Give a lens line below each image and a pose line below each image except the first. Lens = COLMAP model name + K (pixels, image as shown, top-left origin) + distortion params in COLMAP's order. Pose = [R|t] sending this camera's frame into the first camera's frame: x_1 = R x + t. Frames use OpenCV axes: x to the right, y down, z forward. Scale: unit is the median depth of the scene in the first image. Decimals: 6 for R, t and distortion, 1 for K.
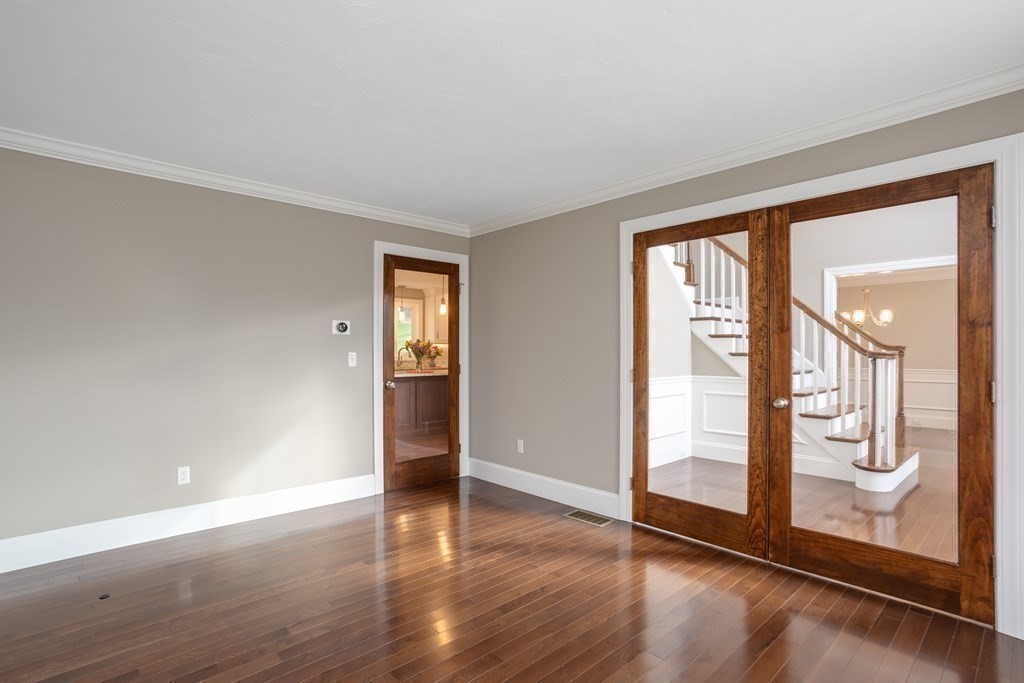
lens RADIAL K [[493.3, 0, 507.8], [0, 493.3, 337.6], [0, 0, 1]] dist [-0.019225, 0.001420]
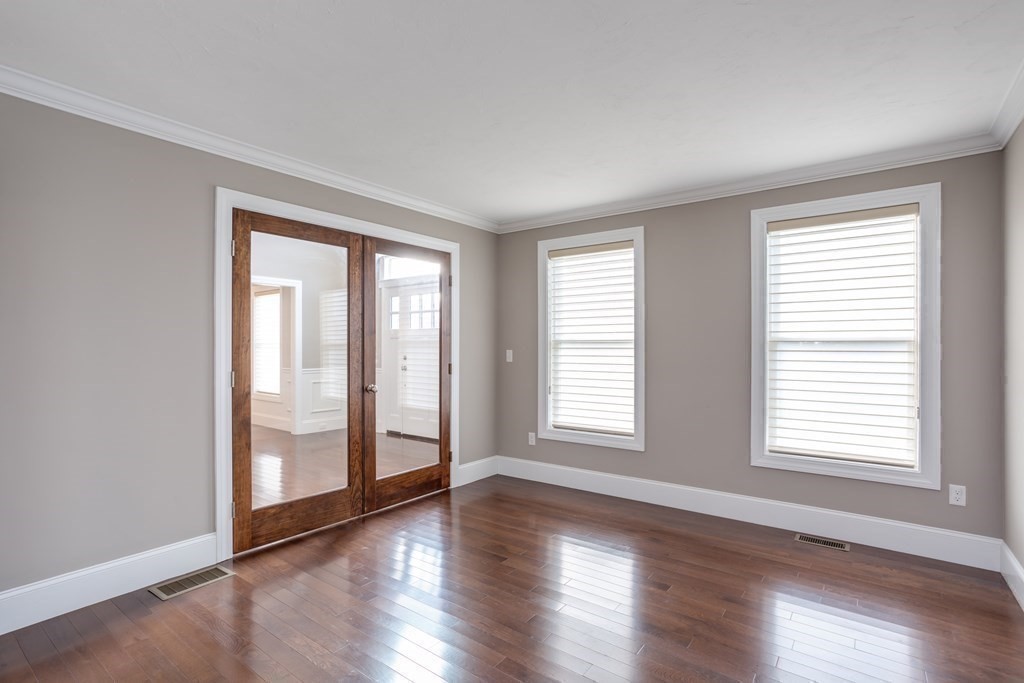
lens RADIAL K [[512.0, 0, 516.2], [0, 512.0, 336.3], [0, 0, 1]] dist [-0.045318, 0.031247]
pose [[-0.193971, 0.023899, 0.980716, -0.812155], [-0.018992, 0.999424, -0.028111, 0.024415], [-0.980823, -0.024078, -0.193406, 0.846057]]
